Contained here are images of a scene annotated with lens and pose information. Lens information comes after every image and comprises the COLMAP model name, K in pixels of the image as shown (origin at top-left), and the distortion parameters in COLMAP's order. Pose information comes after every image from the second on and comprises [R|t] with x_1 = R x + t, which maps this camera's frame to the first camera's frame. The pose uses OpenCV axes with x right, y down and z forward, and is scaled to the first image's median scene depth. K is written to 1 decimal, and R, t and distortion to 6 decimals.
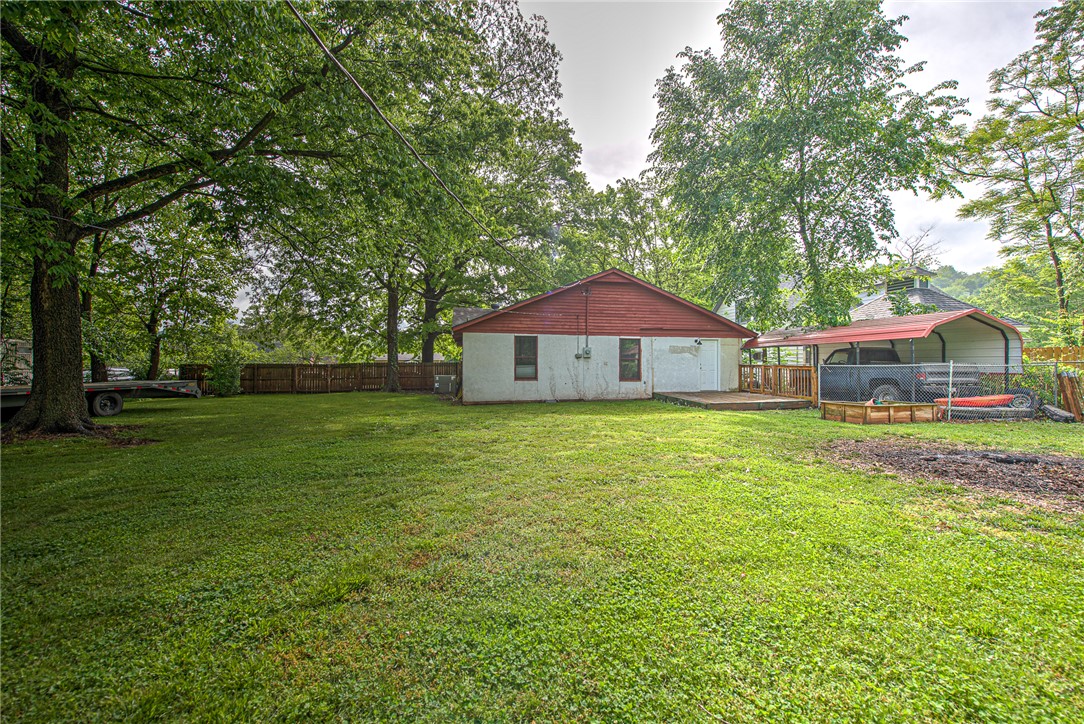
lens RADIAL K [[436.3, 0, 542.8], [0, 436.3, 362.6], [0, 0, 1]] dist [-0.001135, -0.000682]
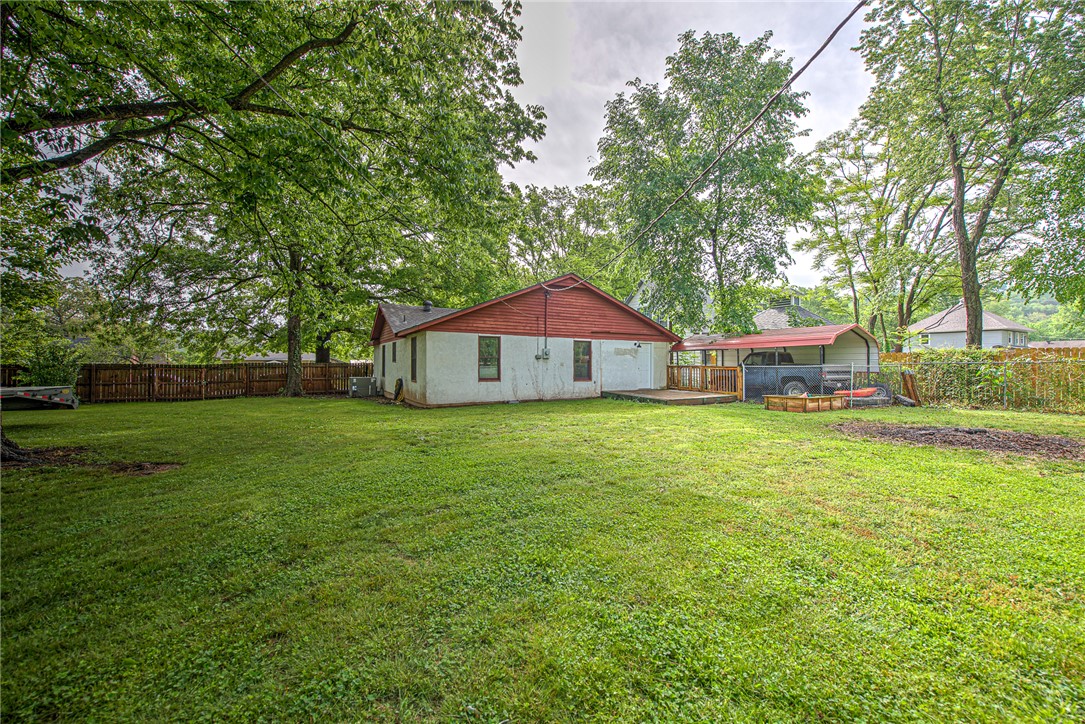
lens RADIAL K [[436.7, 0, 544.5], [0, 436.7, 362.4], [0, 0, 1]] dist [-0.001135, -0.000682]
pose [[0.948396, 0.002968, 0.317074, -0.230132], [-0.002025, 0.999992, -0.003304, 0.001072], [-0.317081, 0.002491, 0.948395, 0.025720]]
